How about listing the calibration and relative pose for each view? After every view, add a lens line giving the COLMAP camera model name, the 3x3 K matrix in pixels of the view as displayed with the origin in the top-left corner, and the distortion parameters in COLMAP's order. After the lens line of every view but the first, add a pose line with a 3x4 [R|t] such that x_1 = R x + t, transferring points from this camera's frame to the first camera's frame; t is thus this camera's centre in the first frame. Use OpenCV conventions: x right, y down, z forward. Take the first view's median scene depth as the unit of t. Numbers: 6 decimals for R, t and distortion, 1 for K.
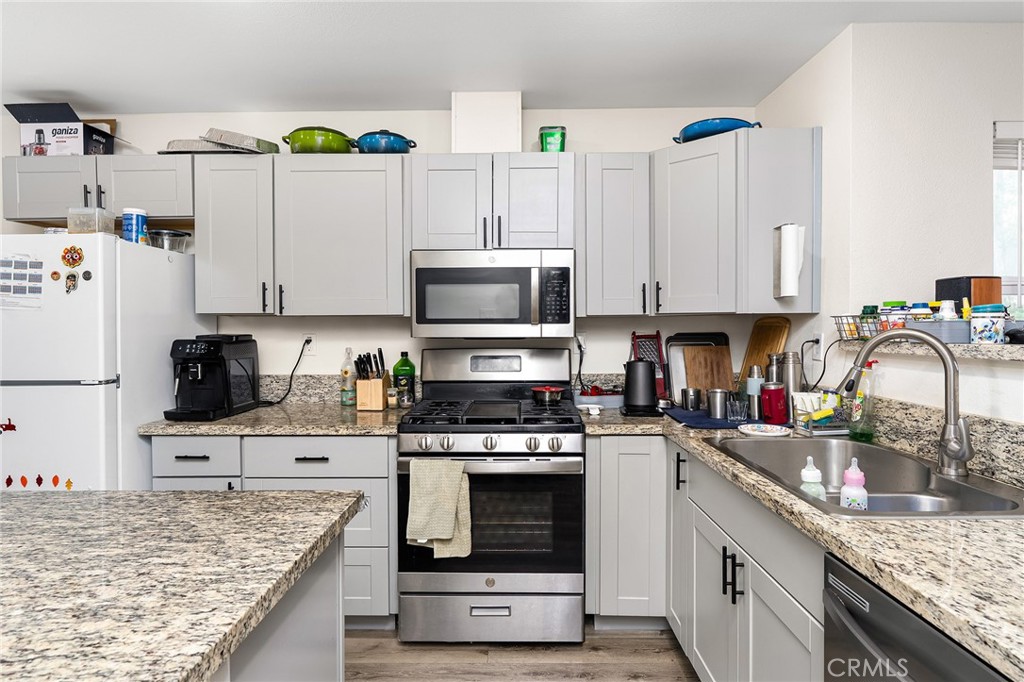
lens RADIAL K [[571.6, 0, 510.0], [0, 571.6, 334.0], [0, 0, 1]] dist [-0.004503, 0.001817]
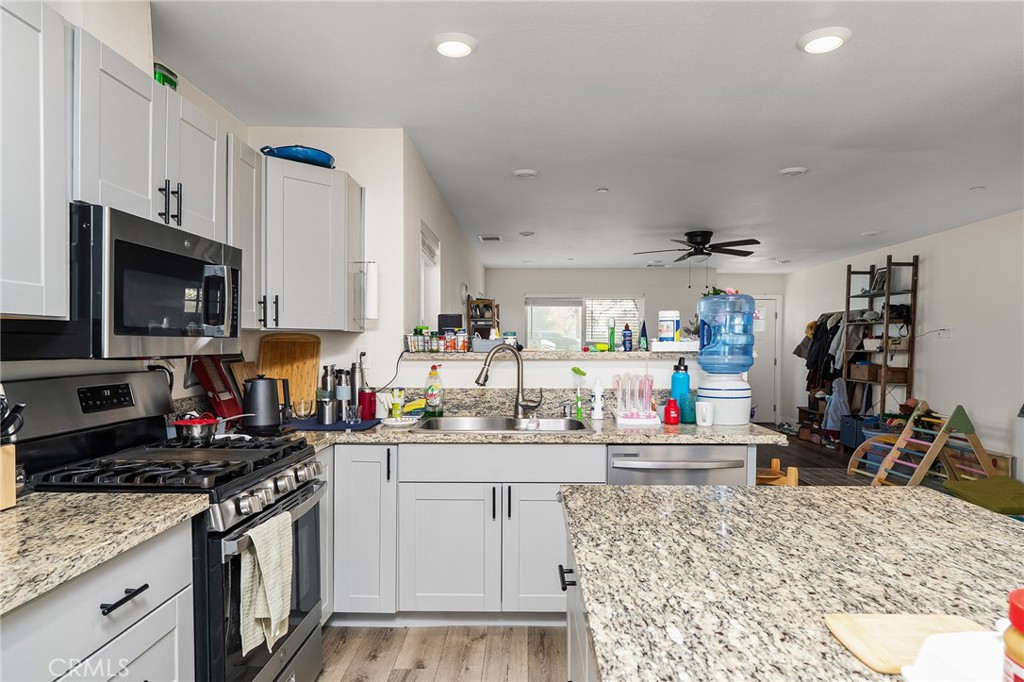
lens RADIAL K [[630.3, 0, 518.9], [0, 630.3, 376.3], [0, 0, 1]] dist [0.009932, 0.003235]
pose [[-0.006623, -0.048531, 0.998800, -1.692570], [0.007484, 0.998791, 0.048580, -0.007757], [-0.999950, 0.007797, -0.006252, 1.218328]]
